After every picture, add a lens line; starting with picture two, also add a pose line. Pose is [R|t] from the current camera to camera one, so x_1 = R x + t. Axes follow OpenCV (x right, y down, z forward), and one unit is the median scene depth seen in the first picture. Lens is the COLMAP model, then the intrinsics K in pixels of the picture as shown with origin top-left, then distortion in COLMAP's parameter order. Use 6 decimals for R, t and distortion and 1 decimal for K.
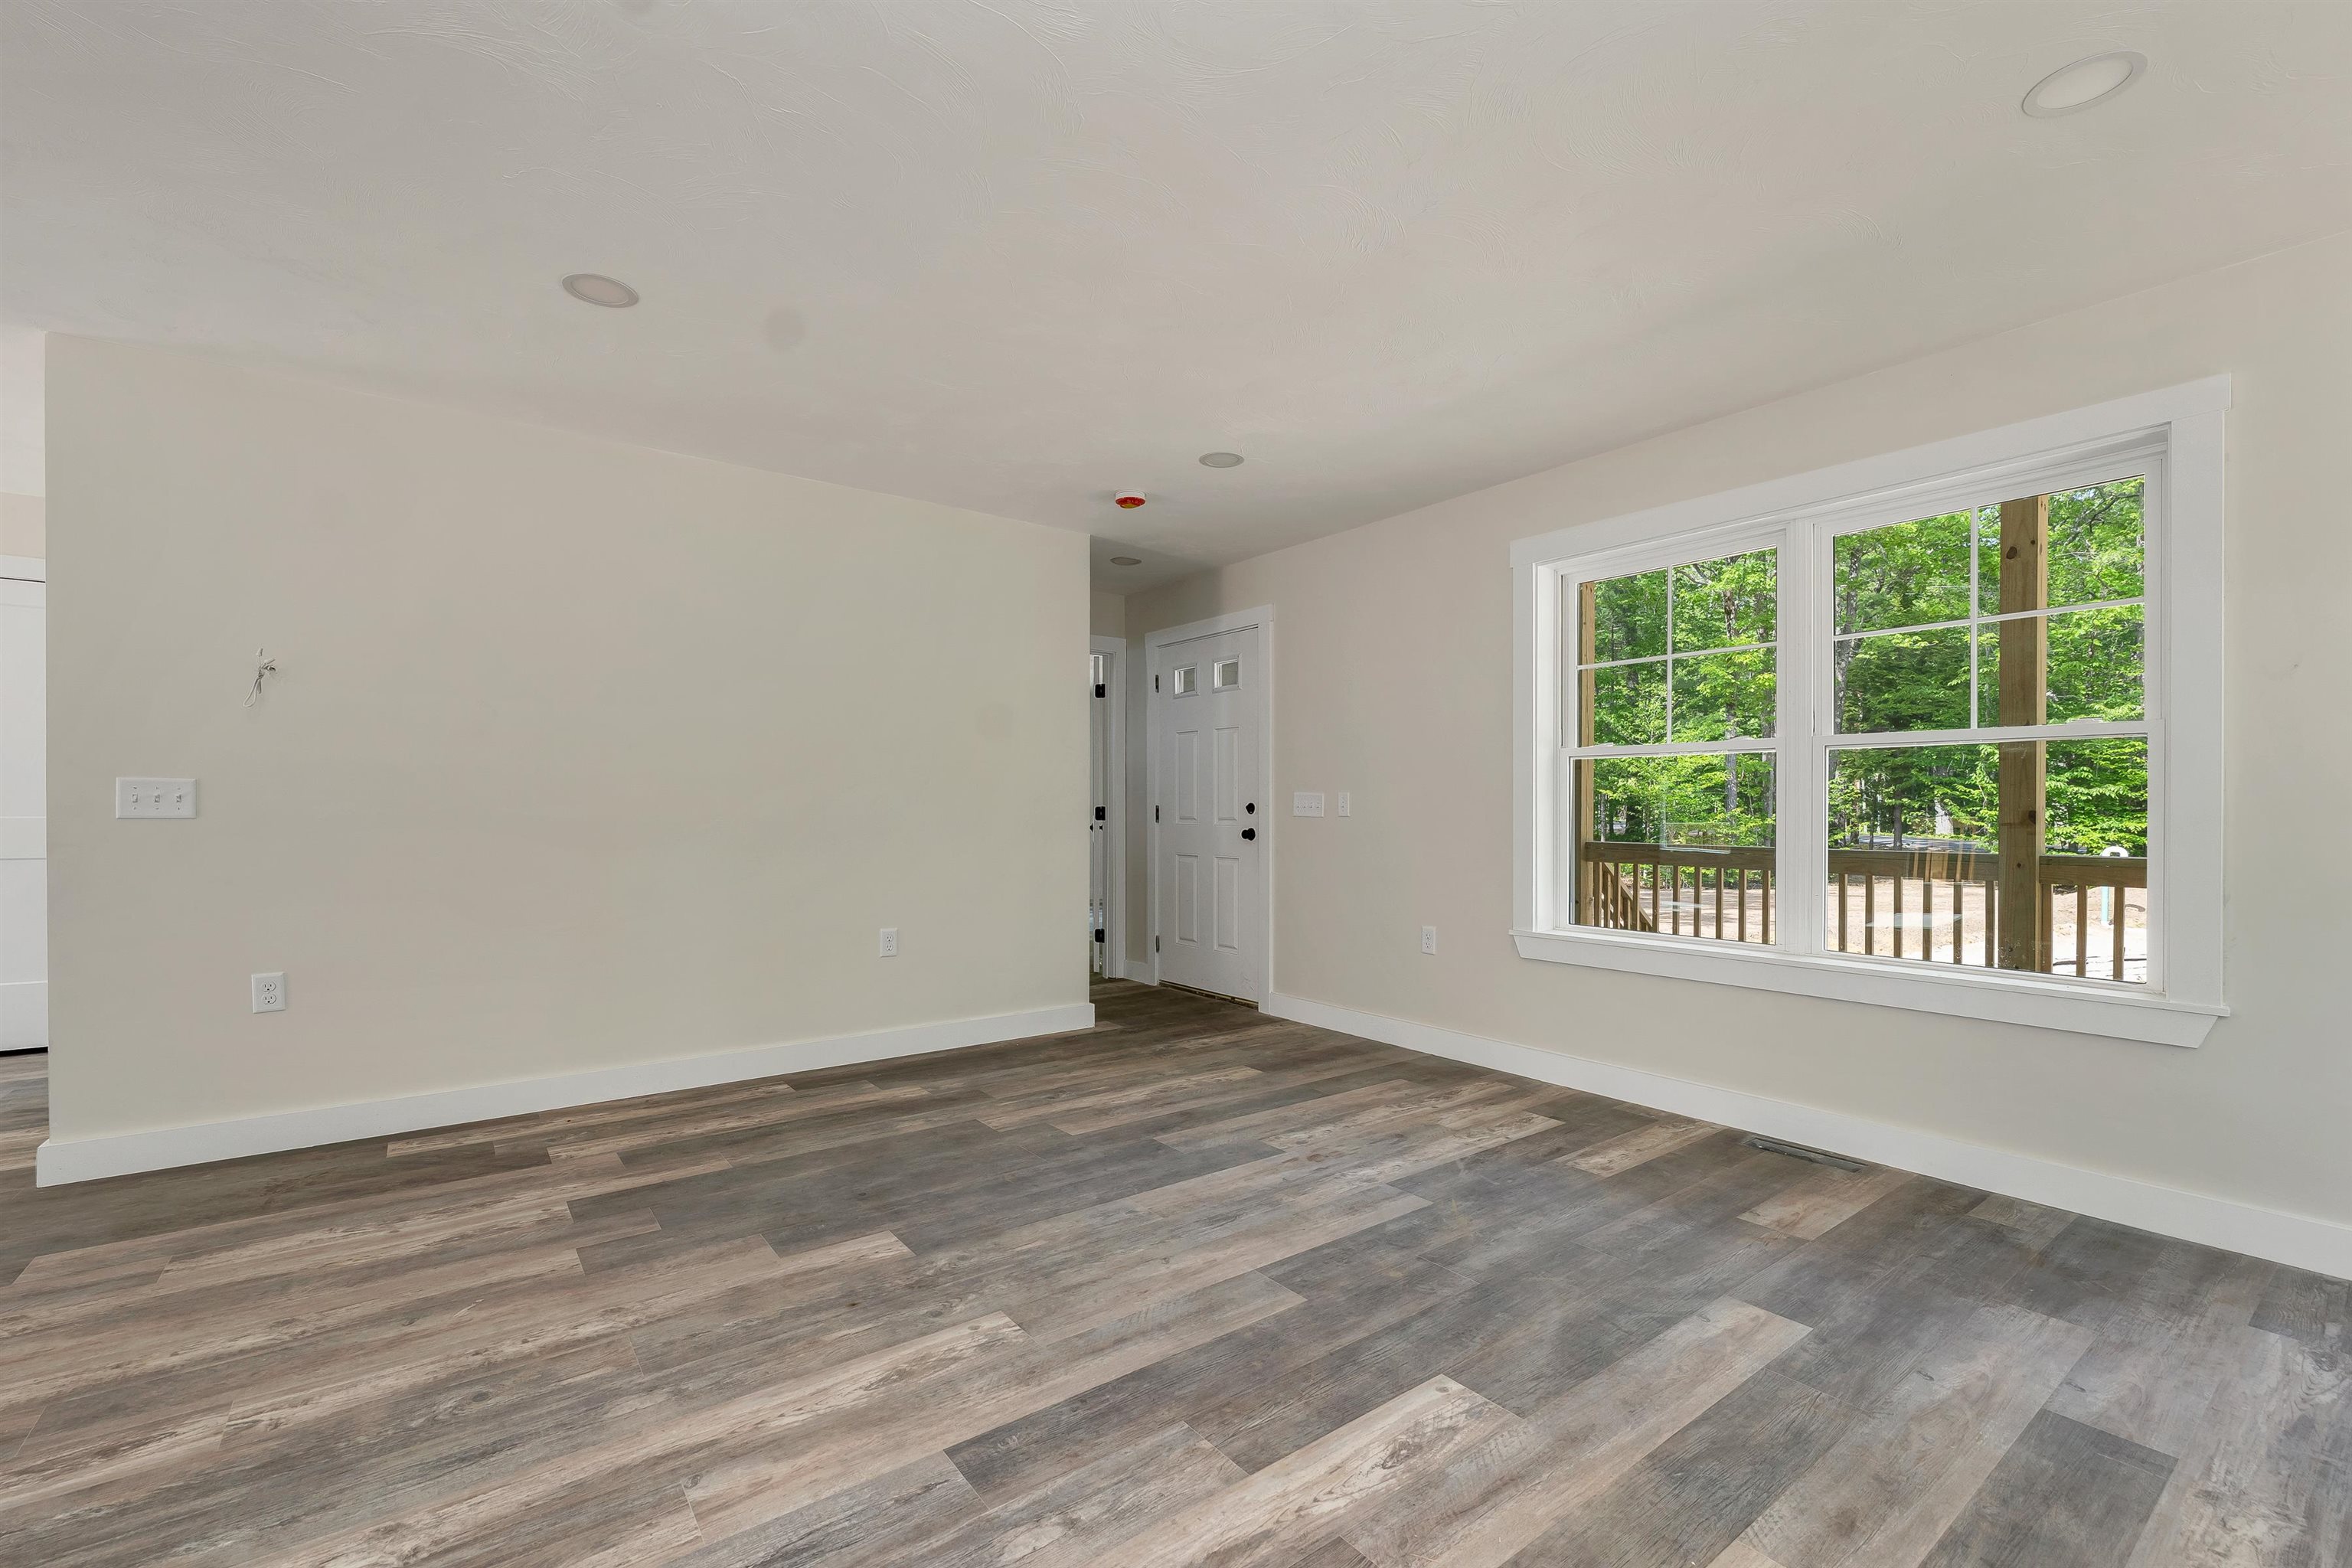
lens RADIAL K [[987.2, 0, 1146.8], [0, 987.2, 813.6], [0, 0, 1]] dist [0.004553, -0.000933]
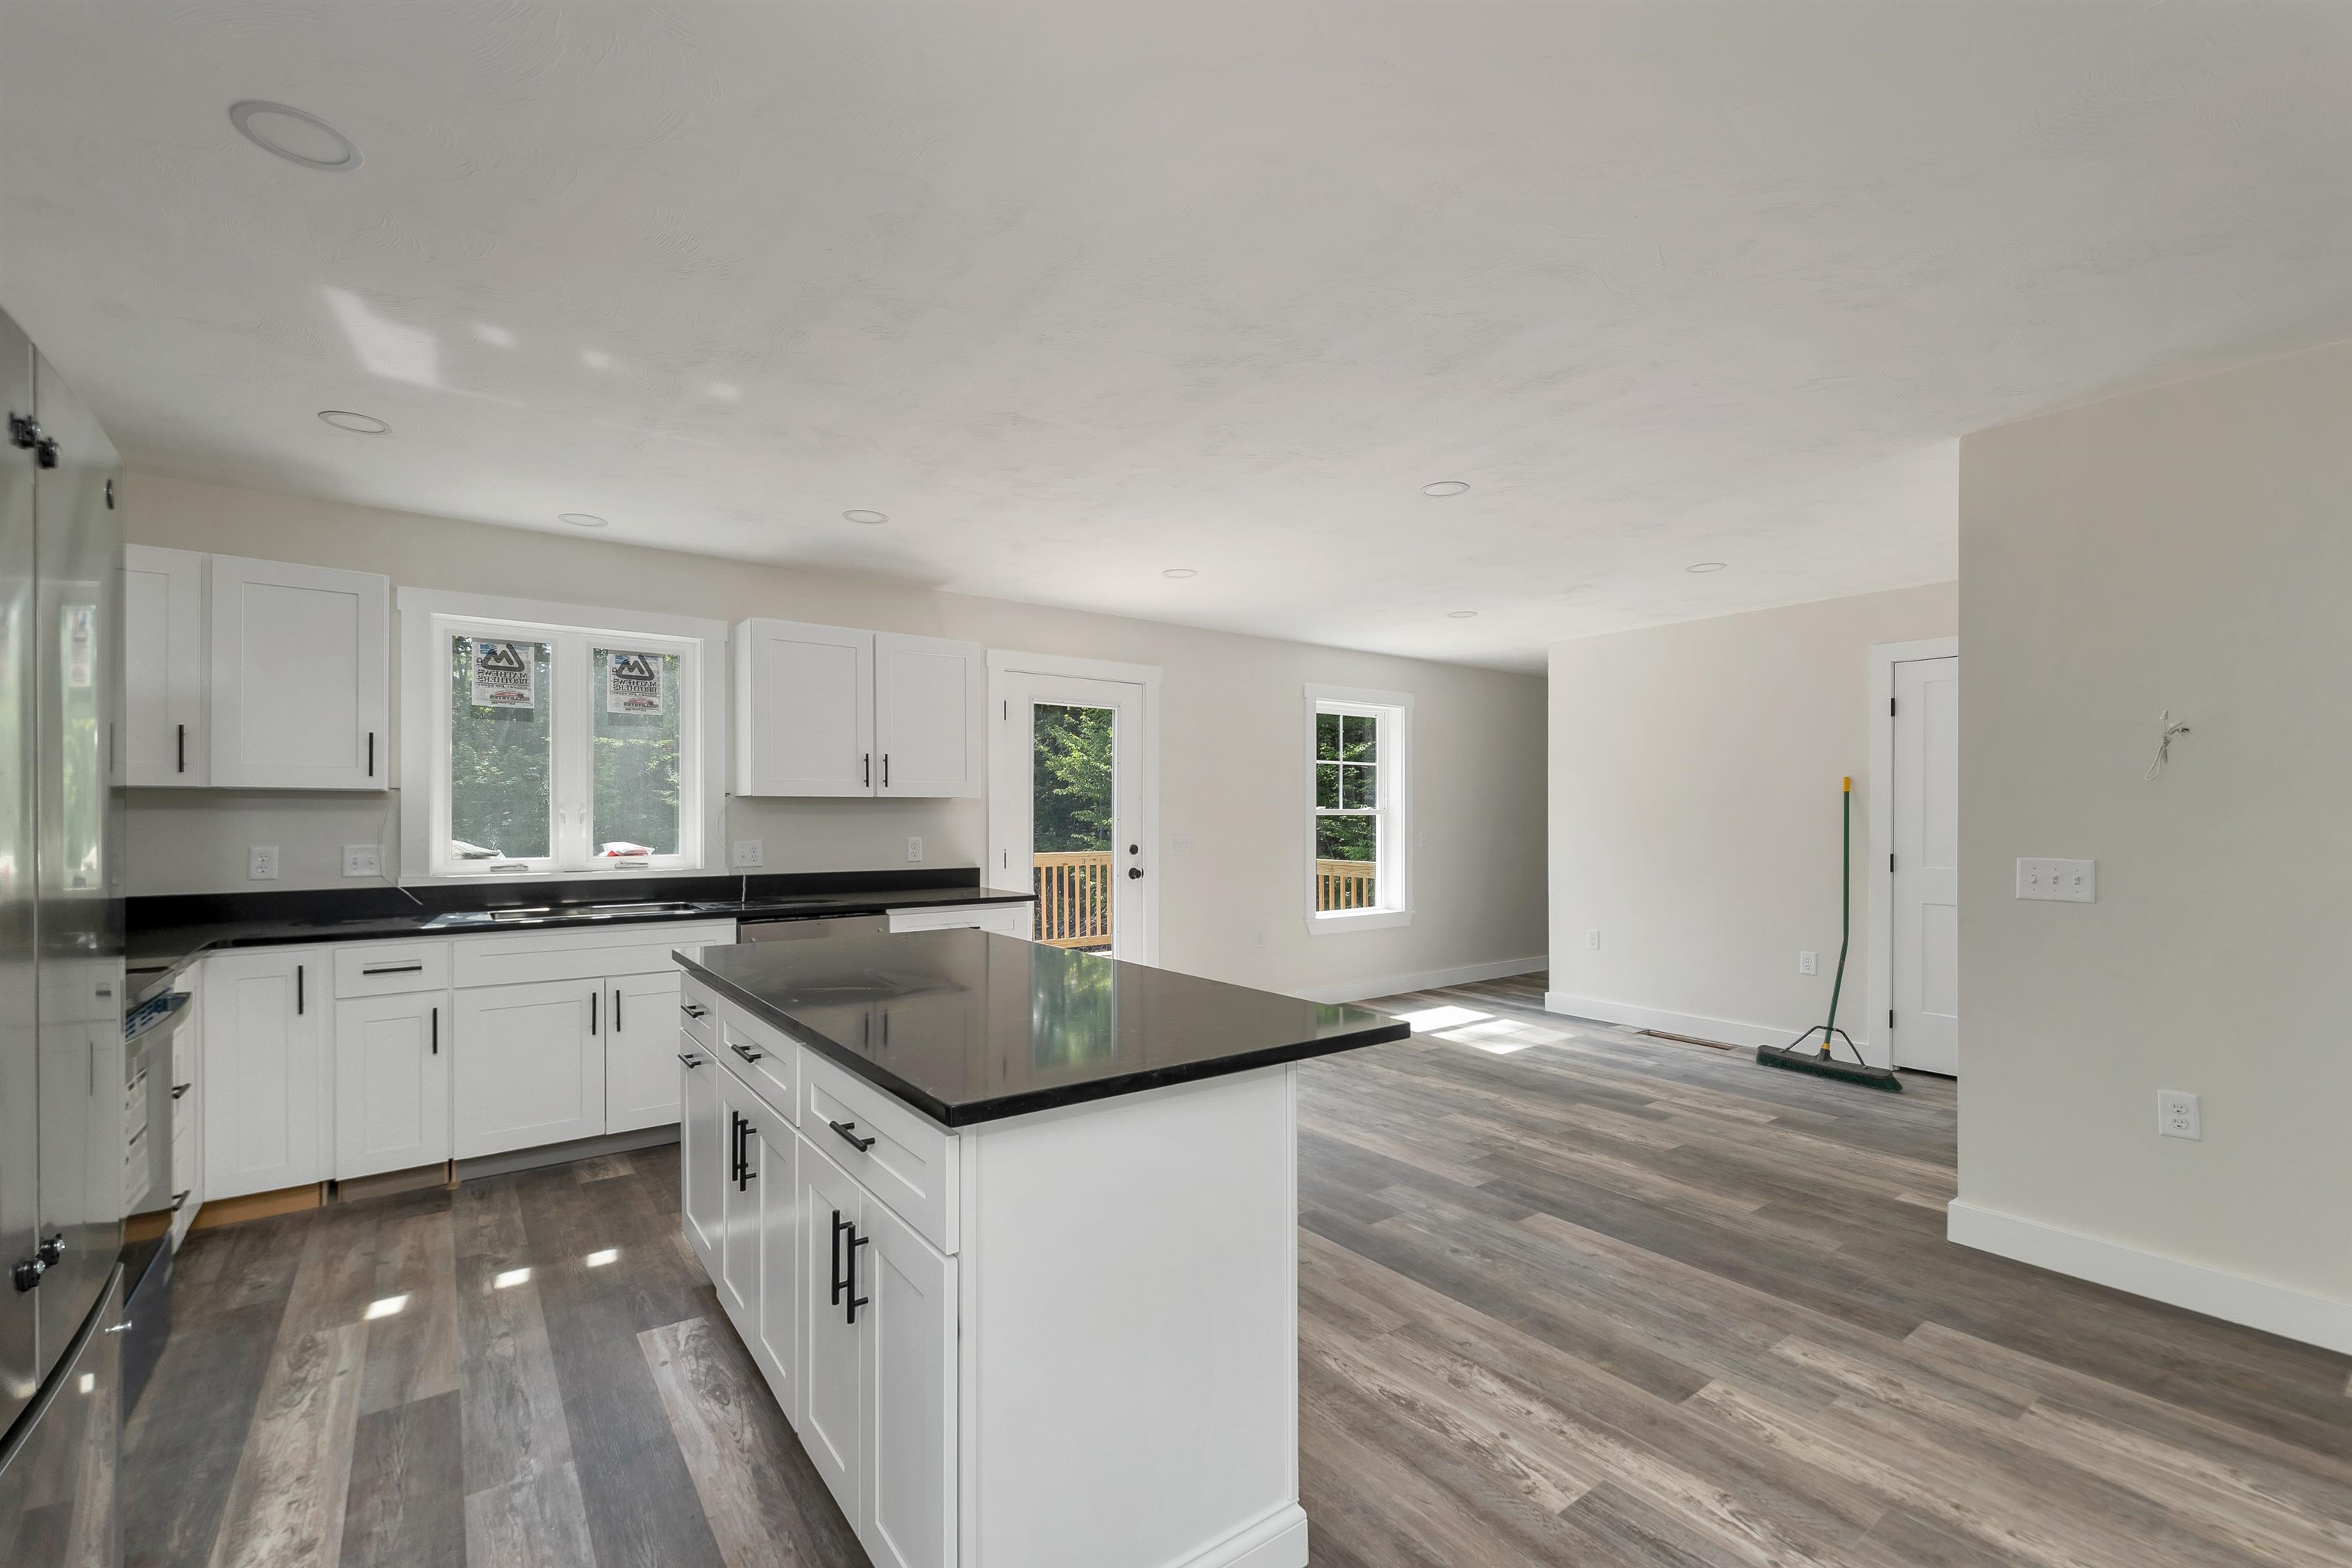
lens RADIAL K [[987.2, 0, 1175.1], [0, 987.2, 816.8], [0, 0, 1]] dist [0.004553, -0.000933]
pose [[0.003892, -0.003368, -0.999987, -0.064660], [-0.011401, 0.999929, -0.003412, -0.078133], [0.999927, 0.011414, 0.003853, 0.187012]]
